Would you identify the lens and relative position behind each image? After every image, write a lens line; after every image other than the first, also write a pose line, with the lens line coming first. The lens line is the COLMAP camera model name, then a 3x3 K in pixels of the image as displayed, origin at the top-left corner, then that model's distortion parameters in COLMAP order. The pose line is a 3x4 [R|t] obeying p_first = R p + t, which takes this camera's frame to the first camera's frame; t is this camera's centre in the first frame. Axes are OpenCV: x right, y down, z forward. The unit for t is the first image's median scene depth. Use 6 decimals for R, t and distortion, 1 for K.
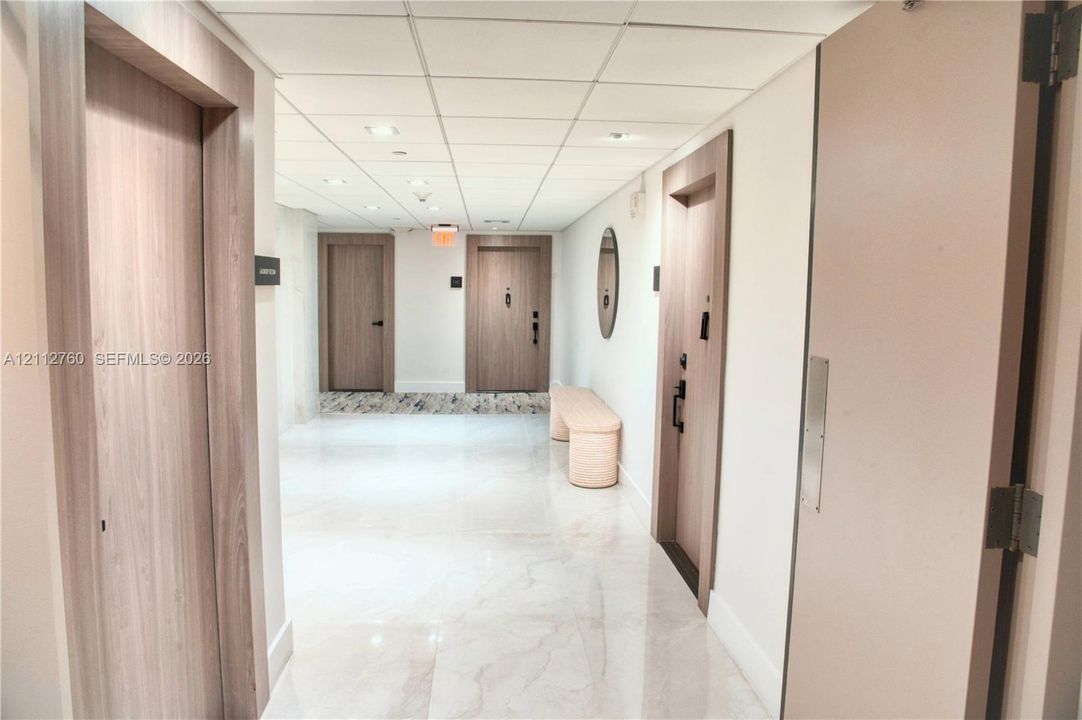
lens RADIAL K [[752.4, 0, 541.0], [0, 752.4, 360.0], [0, 0, 1]] dist [-0.003301, -0.001267]
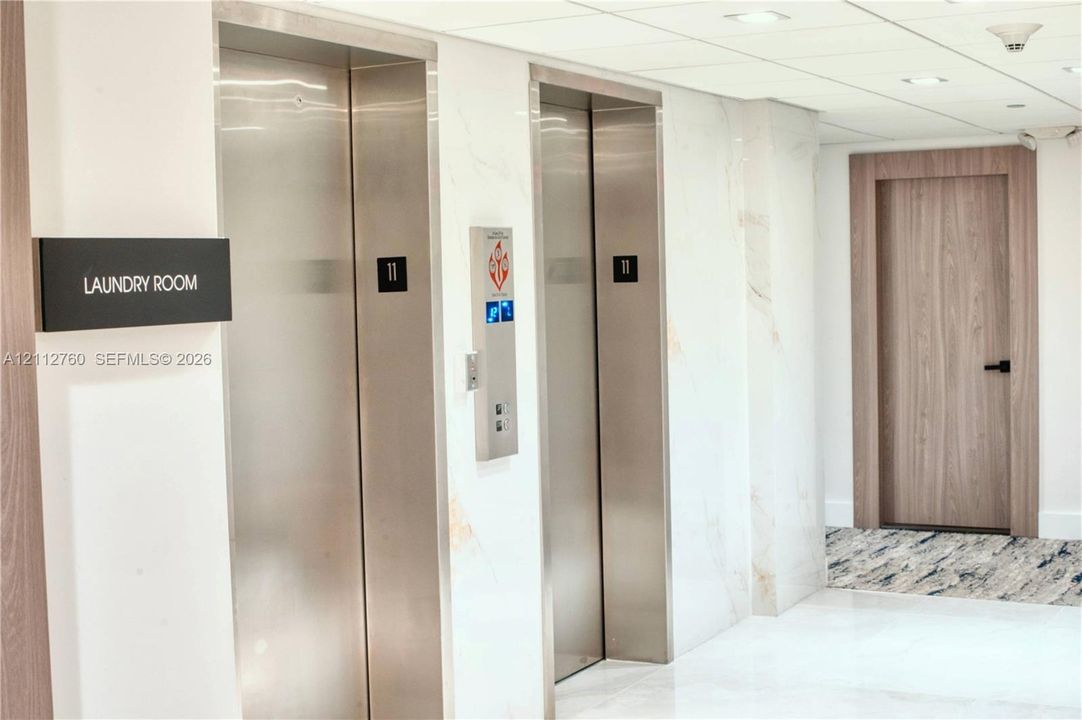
lens RADIAL K [[1632.8, 0, 541.0], [0, 1632.8, 360.0], [0, 0, 1]] dist [-0.047320, -0.113835]
pose [[0.851672, -0.001302, -0.524074, 0.034182], [-0.020411, 0.999156, -0.035652, -0.016069], [0.523678, 0.041060, 0.850926, 0.126093]]
